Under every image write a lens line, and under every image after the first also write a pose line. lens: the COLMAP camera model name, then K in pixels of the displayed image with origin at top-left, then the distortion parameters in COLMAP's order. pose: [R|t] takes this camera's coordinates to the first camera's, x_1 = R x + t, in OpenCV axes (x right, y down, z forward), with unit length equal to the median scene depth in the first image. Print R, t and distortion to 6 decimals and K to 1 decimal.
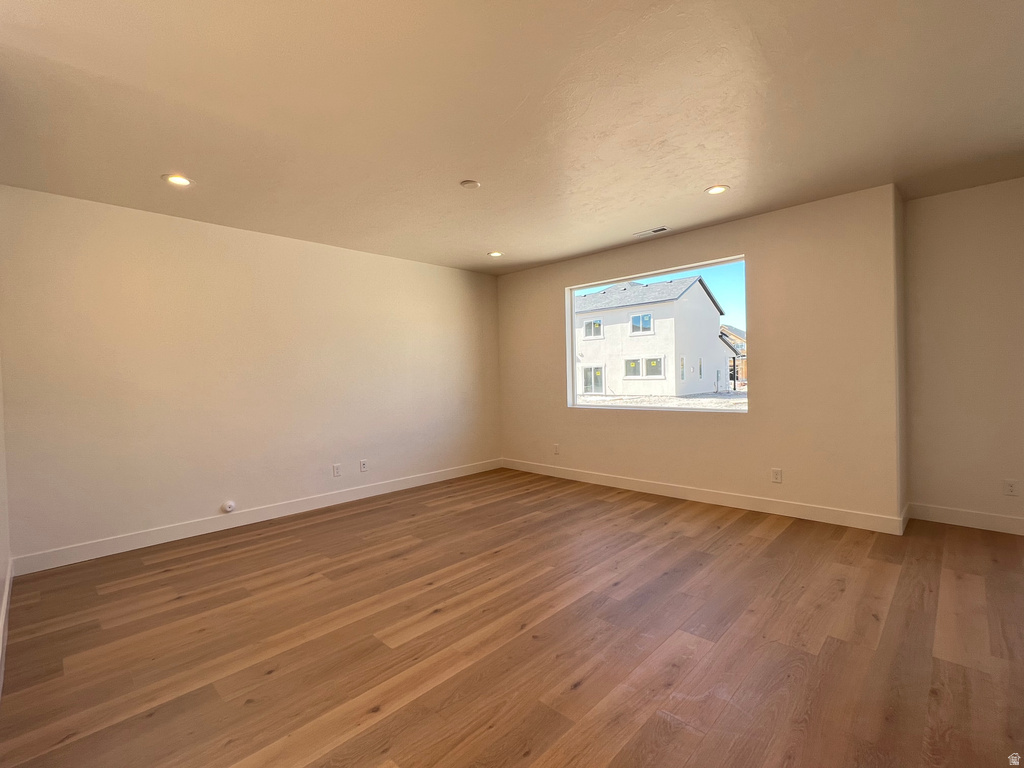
lens RADIAL K [[463.8, 0, 507.3], [0, 463.8, 382.3], [0, 0, 1]] dist [0.001838, -0.001001]
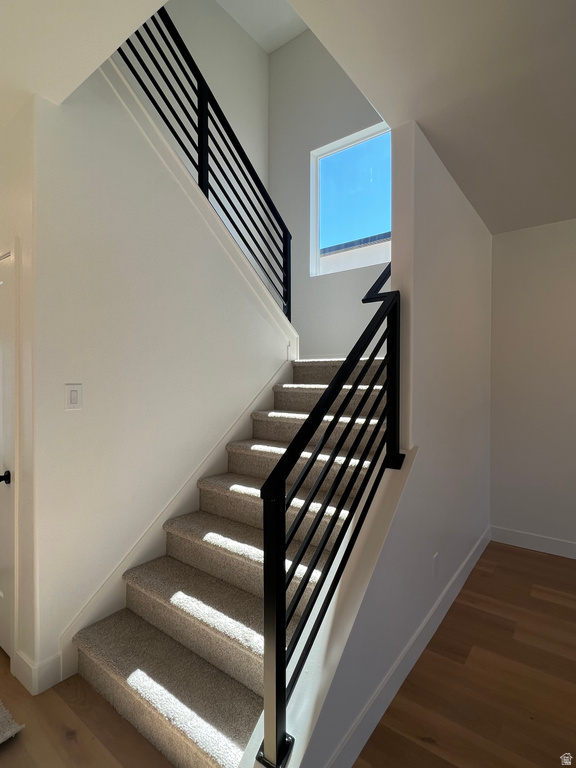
lens RADIAL K [[395.6, 0, 283.3], [0, 395.6, 378.3], [0, 0, 1]] dist [-0.002239, -0.000664]
pose [[0.111653, 0.028557, -0.993337, -0.059130], [-0.024258, 0.999367, 0.026004, -0.033542], [0.993451, 0.021193, 0.112275, 0.273352]]
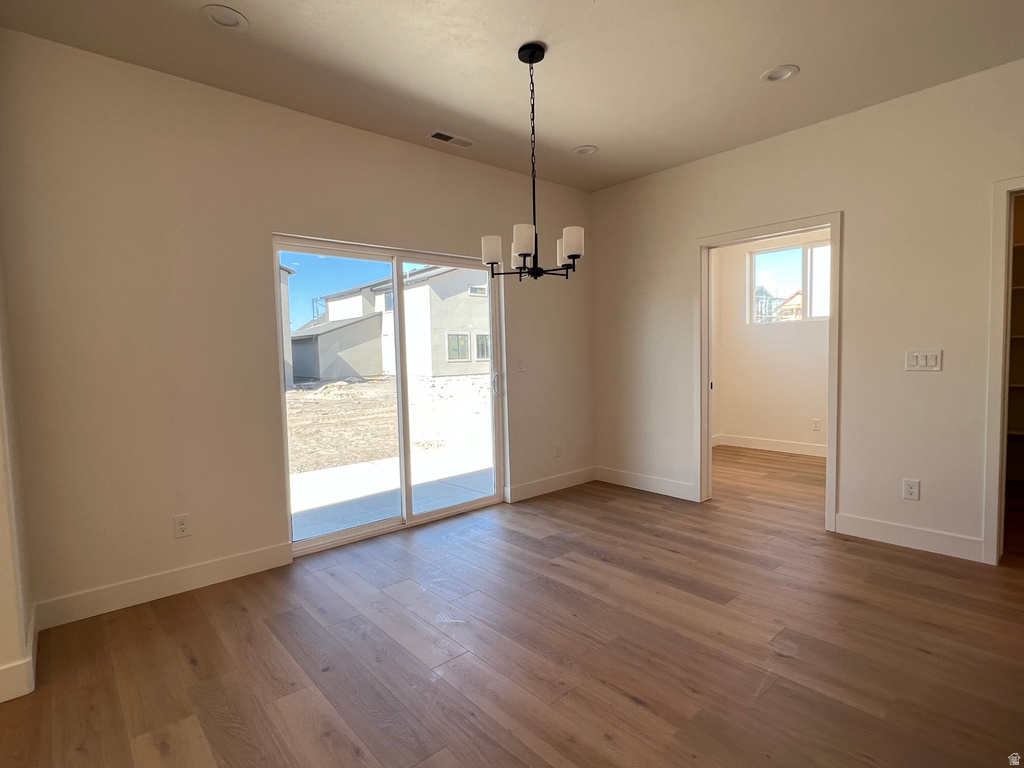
lens RADIAL K [[527.5, 0, 505.7], [0, 527.5, 383.9], [0, 0, 1]] dist [-0.002239, -0.000664]
pose [[0.078334, -0.035164, 0.996307, 0.344345], [0.039453, 0.998704, 0.032147, 0.008953], [-0.996146, 0.036790, 0.079620, 0.446397]]
